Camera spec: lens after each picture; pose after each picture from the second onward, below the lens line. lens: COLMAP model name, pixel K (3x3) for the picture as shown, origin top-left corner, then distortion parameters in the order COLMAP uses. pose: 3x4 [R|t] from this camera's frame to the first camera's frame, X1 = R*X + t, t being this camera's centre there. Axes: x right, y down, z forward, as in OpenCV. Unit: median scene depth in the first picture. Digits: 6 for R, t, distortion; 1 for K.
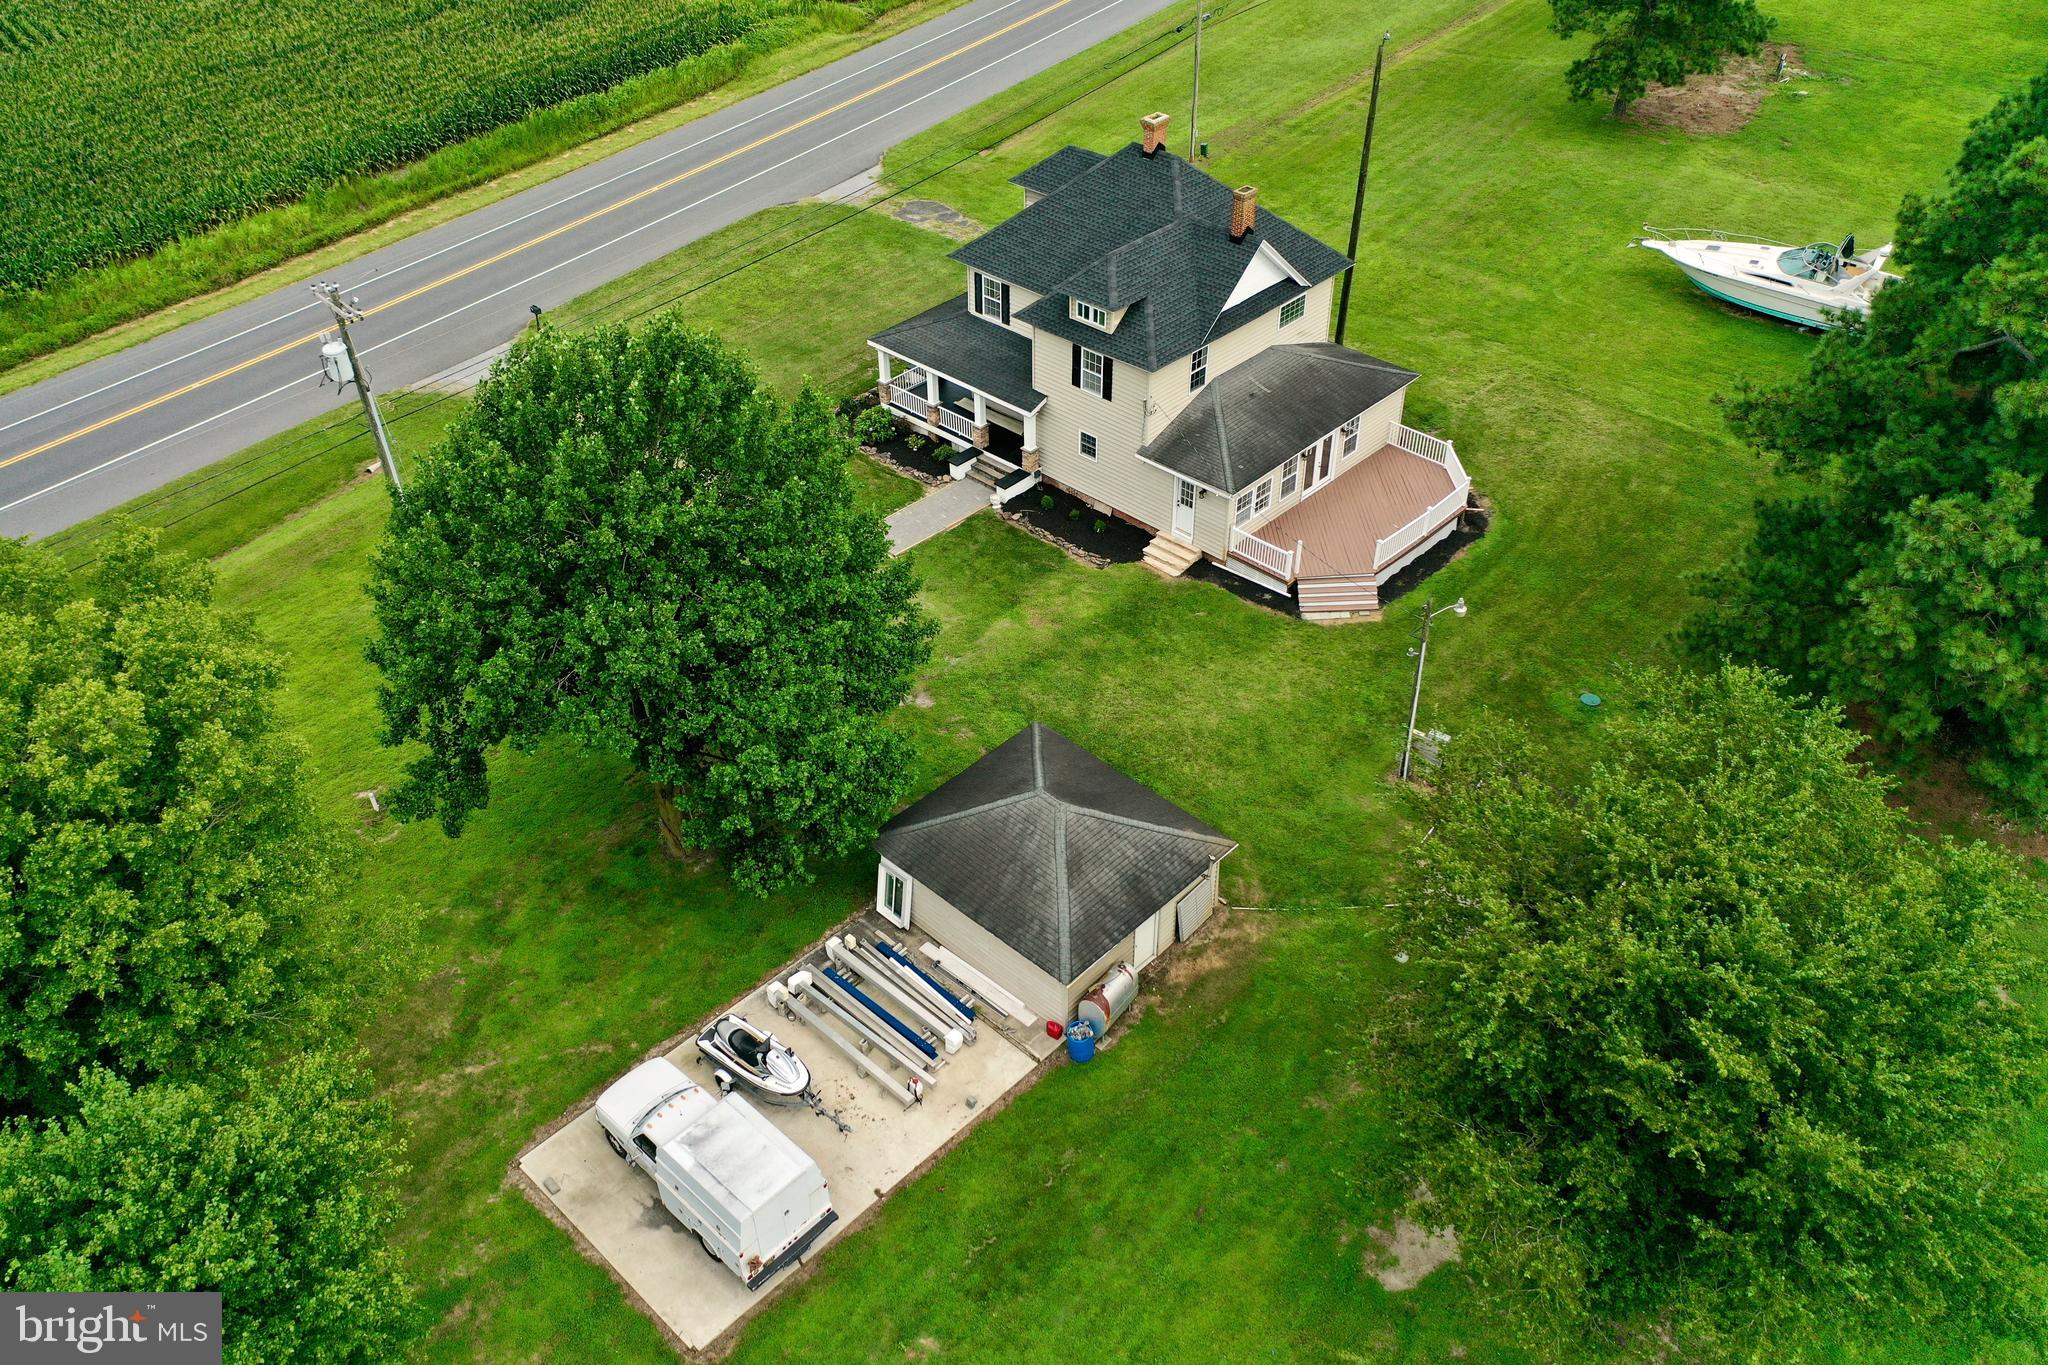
lens RADIAL K [[1604.6, 0, 1024.0], [0, 1604.6, 682.5], [0, 0, 1]] dist [0.006317, -0.000931]
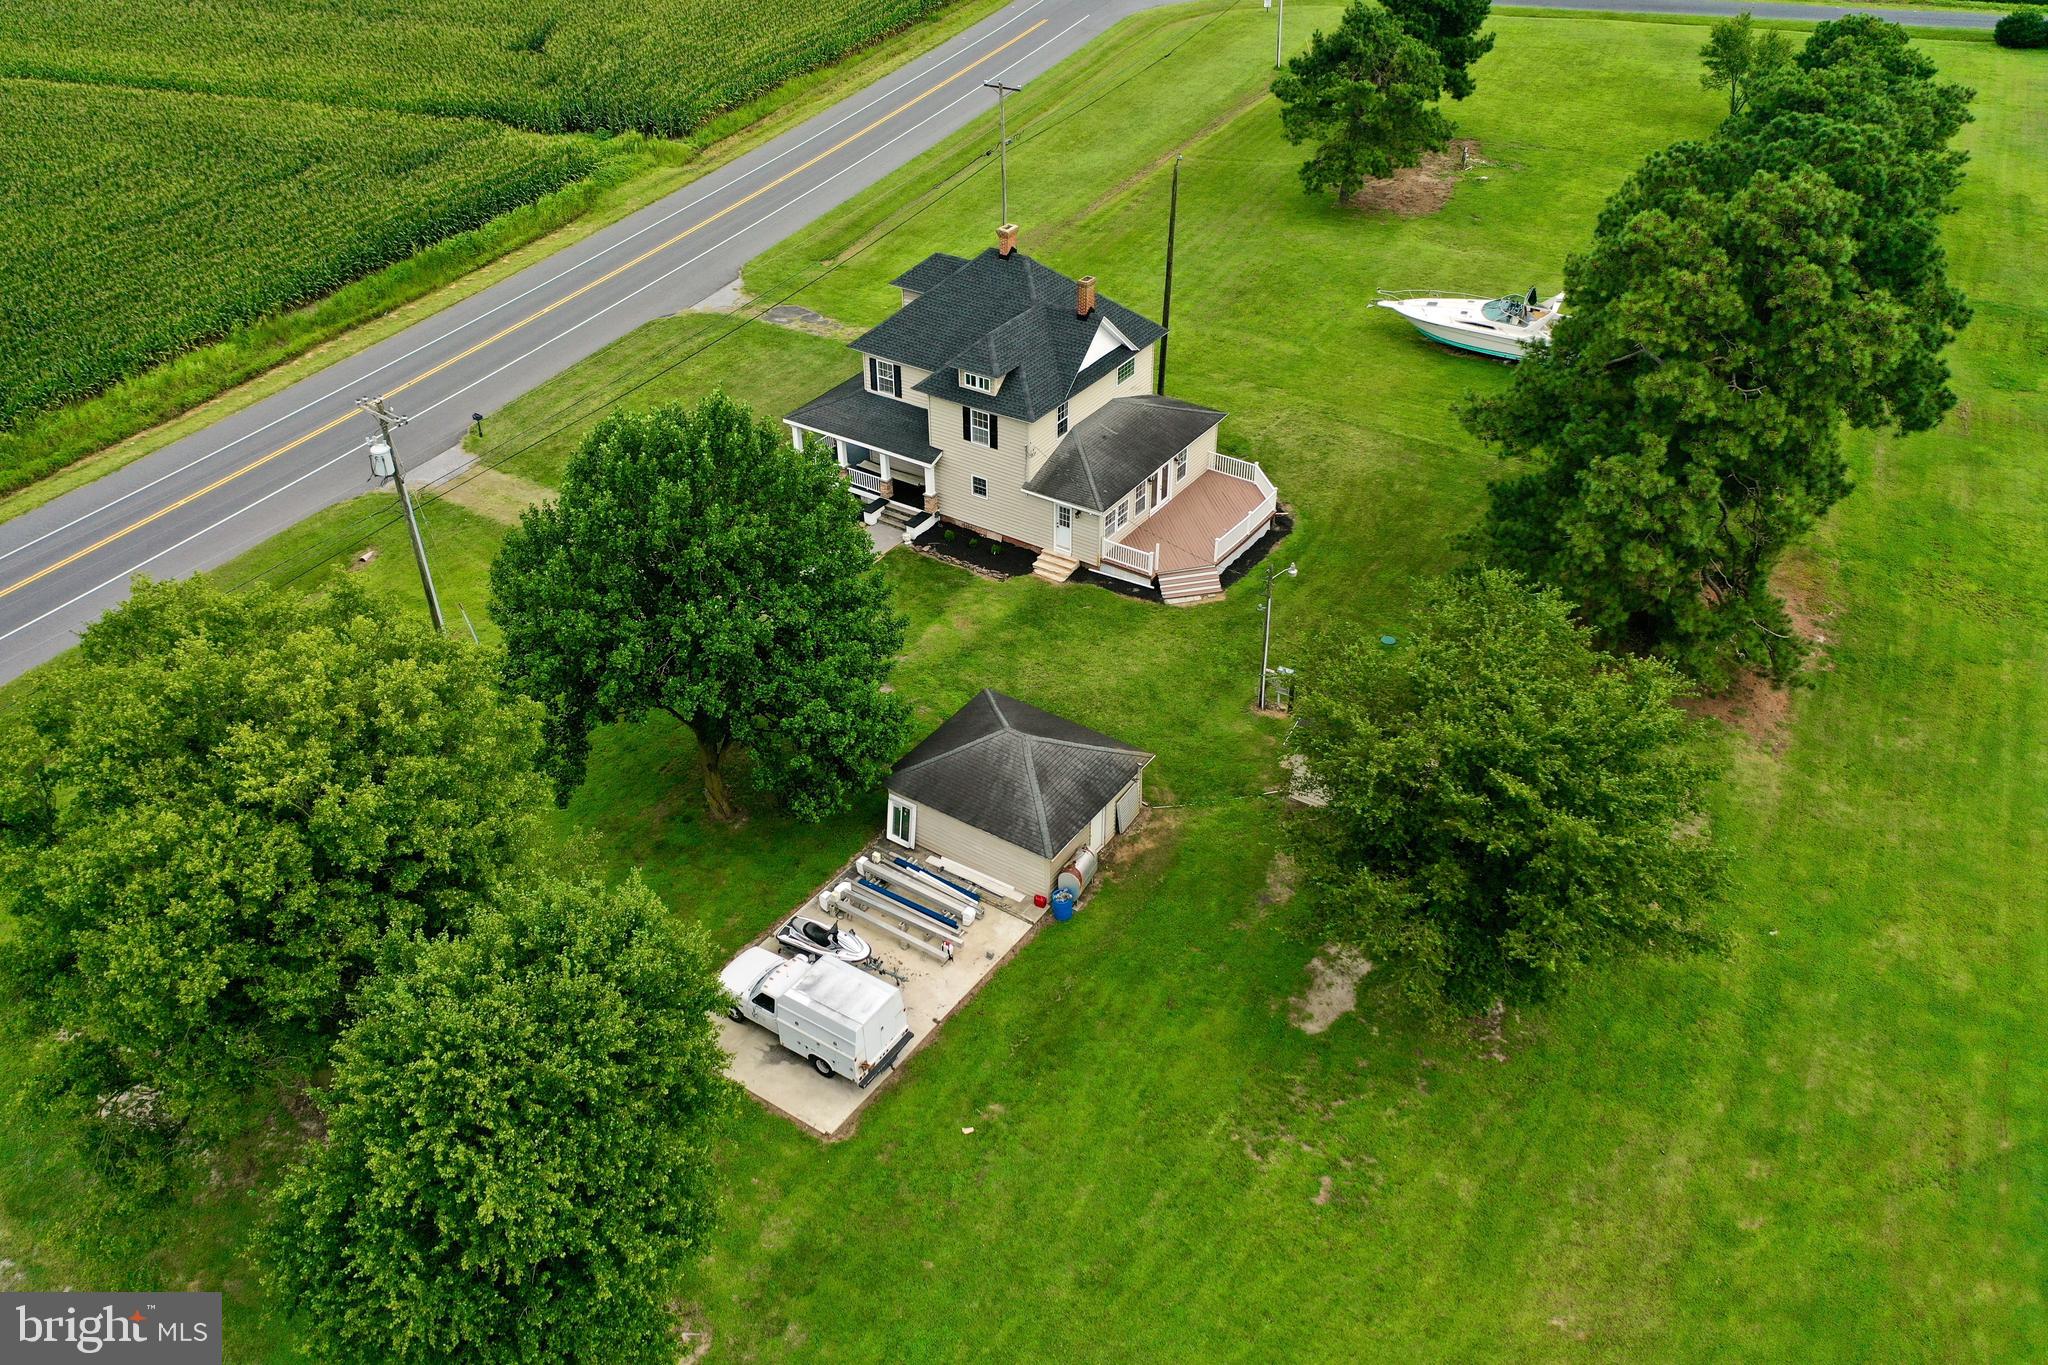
lens RADIAL K [[1604.6, 0, 1024.0], [0, 1604.6, 682.5], [0, 0, 1]] dist [0.006317, -0.000931]
pose [[0.985727, -0.093897, 0.139731, -0.122049], [0.101809, 0.993517, -0.050583, 0.075266], [-0.134076, 0.064087, 0.988897, -0.247833]]
